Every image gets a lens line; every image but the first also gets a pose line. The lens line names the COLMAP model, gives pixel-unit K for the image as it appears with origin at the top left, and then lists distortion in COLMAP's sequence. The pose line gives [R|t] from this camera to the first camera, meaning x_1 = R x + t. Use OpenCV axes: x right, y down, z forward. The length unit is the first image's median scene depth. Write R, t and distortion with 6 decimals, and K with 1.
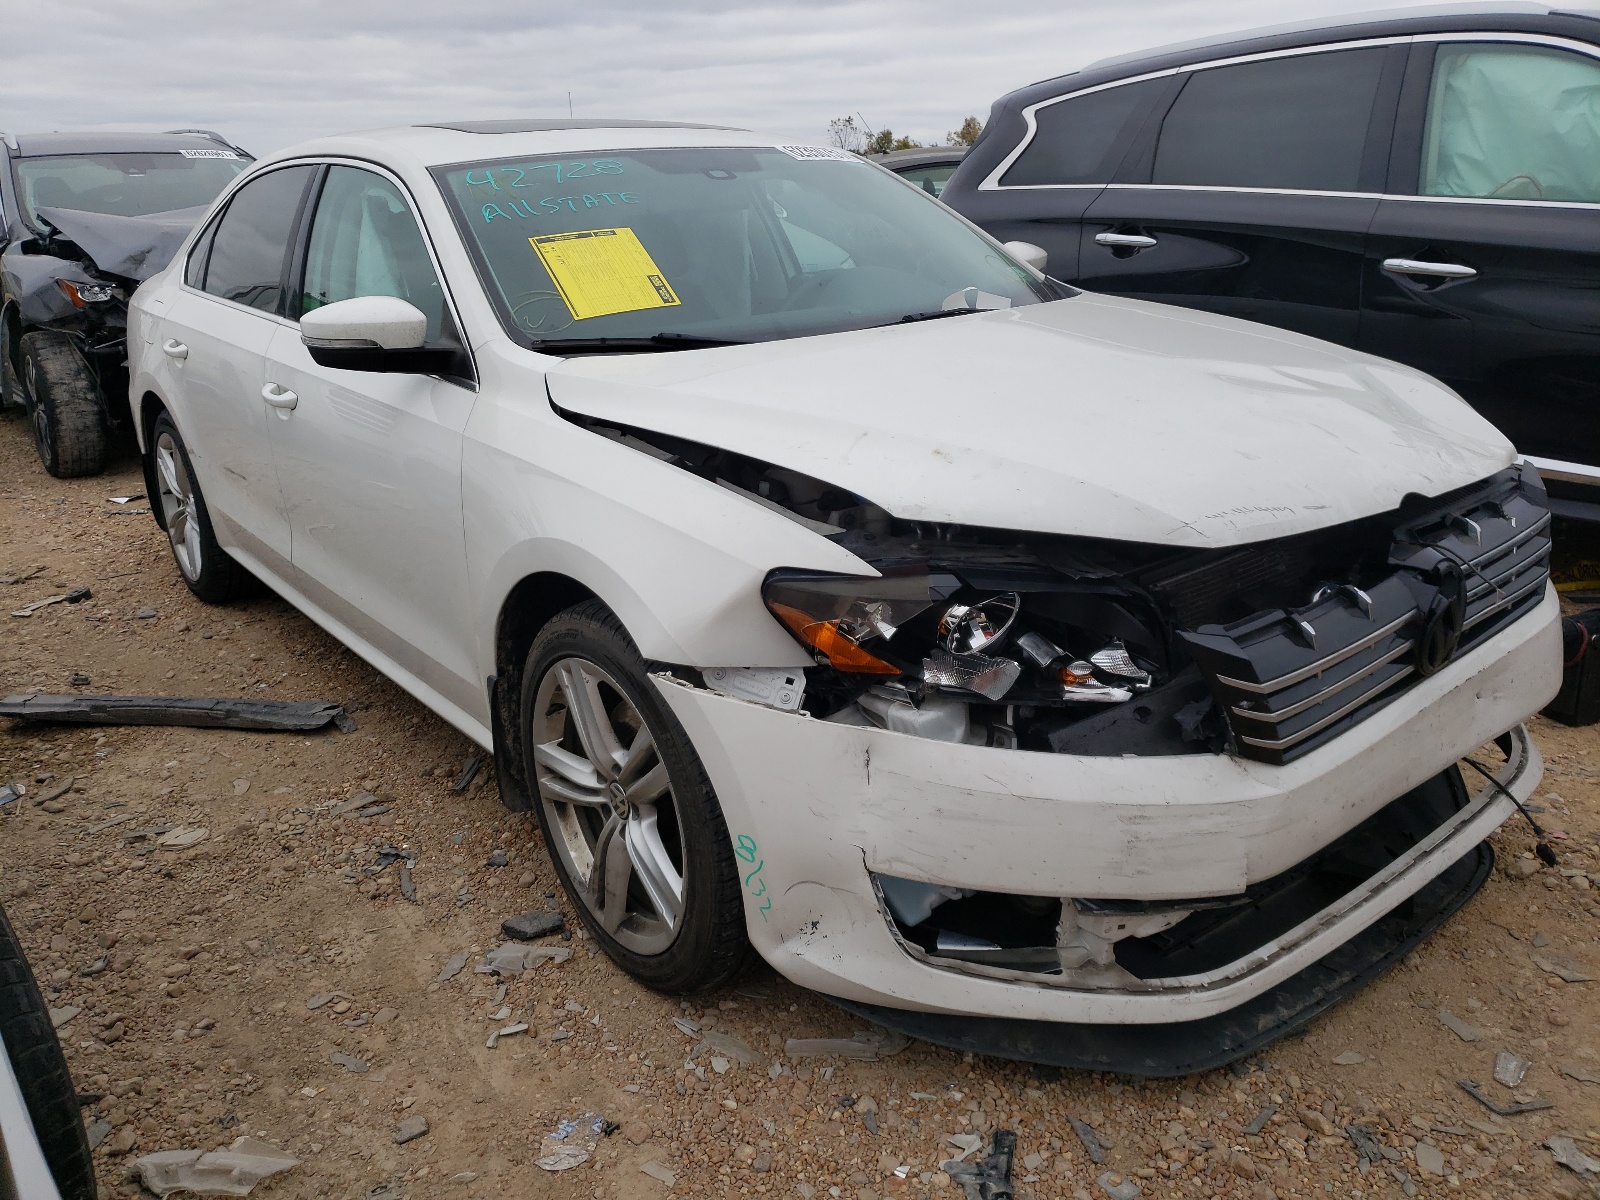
lens RADIAL K [[1218.3, 0, 800.0], [0, 1218.3, 600.0], [0, 0, 1]] dist [0.002500, 0.014980]
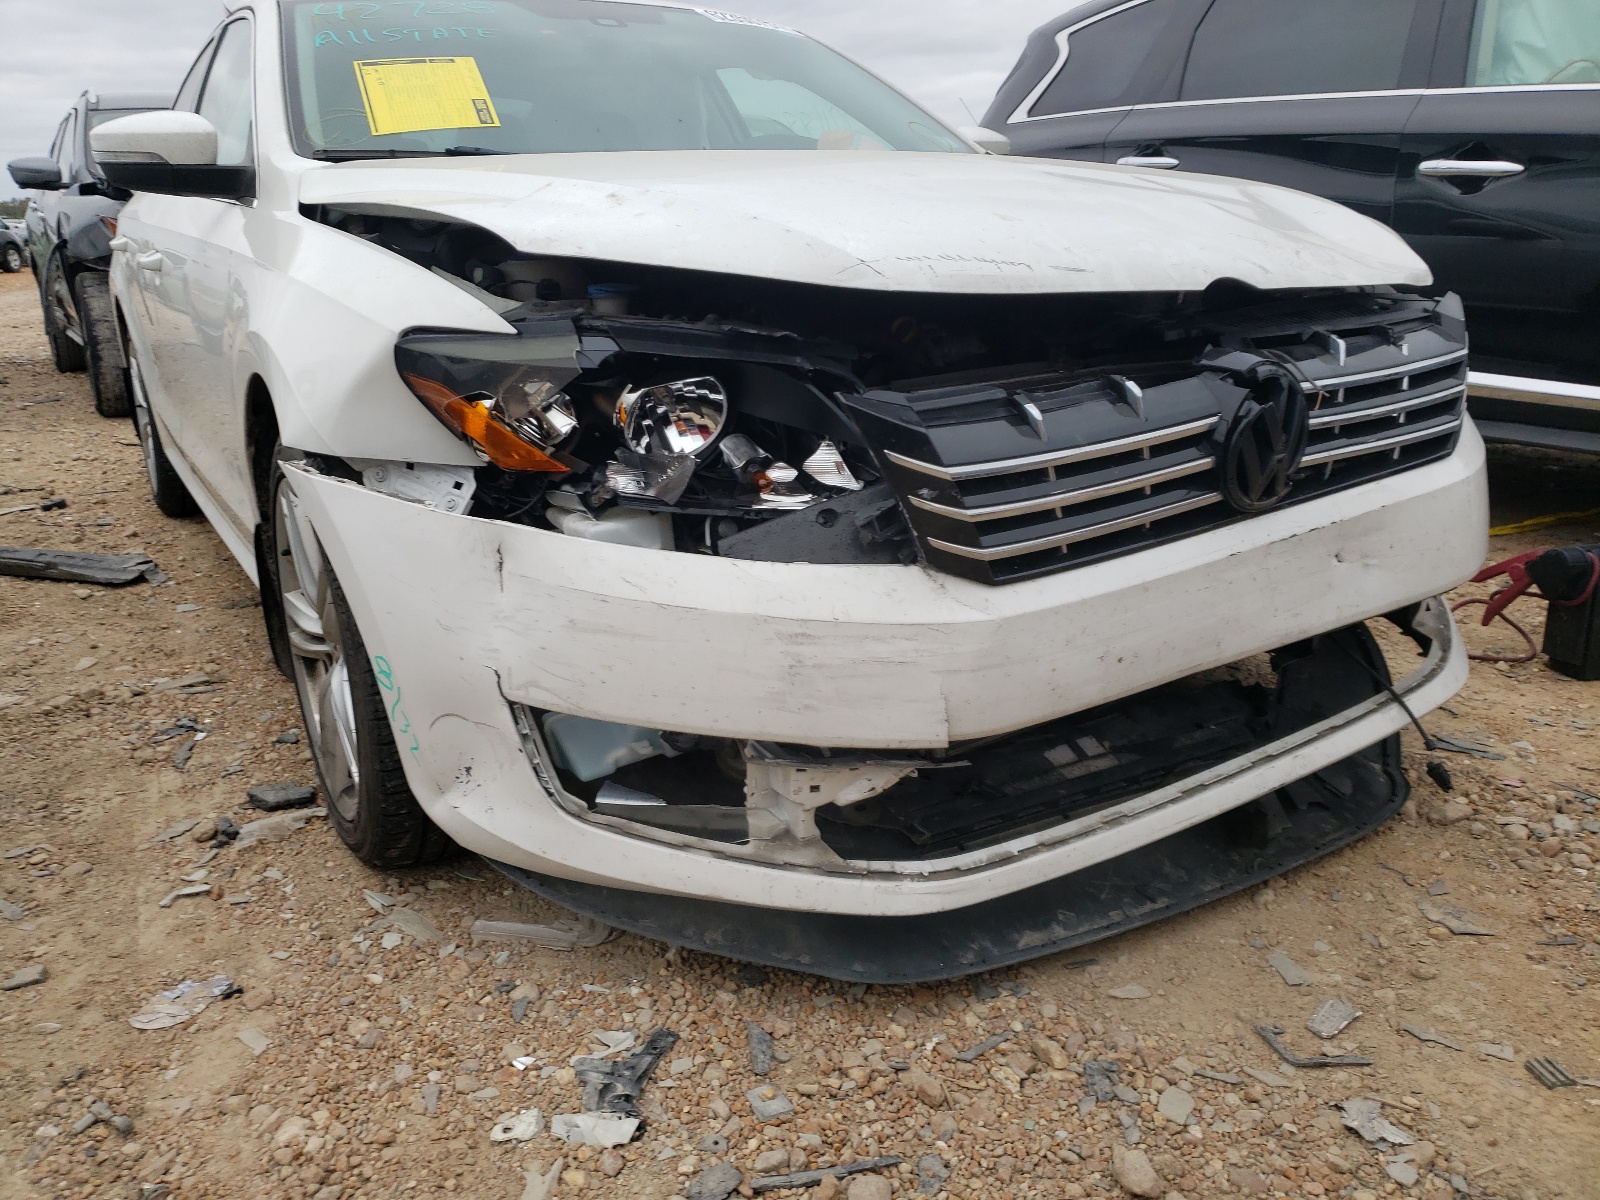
lens RADIAL K [[1208.6, 0, 800.6], [0, 1208.6, 622.1], [0, 0, 1]] dist [0.004150, 0.011034]
pose [[0.992098, 0.048564, -0.115686, 0.330291], [-0.049063, 0.998795, -0.001465, 0.151841], [0.115476, 0.007129, 0.993285, 0.191141]]
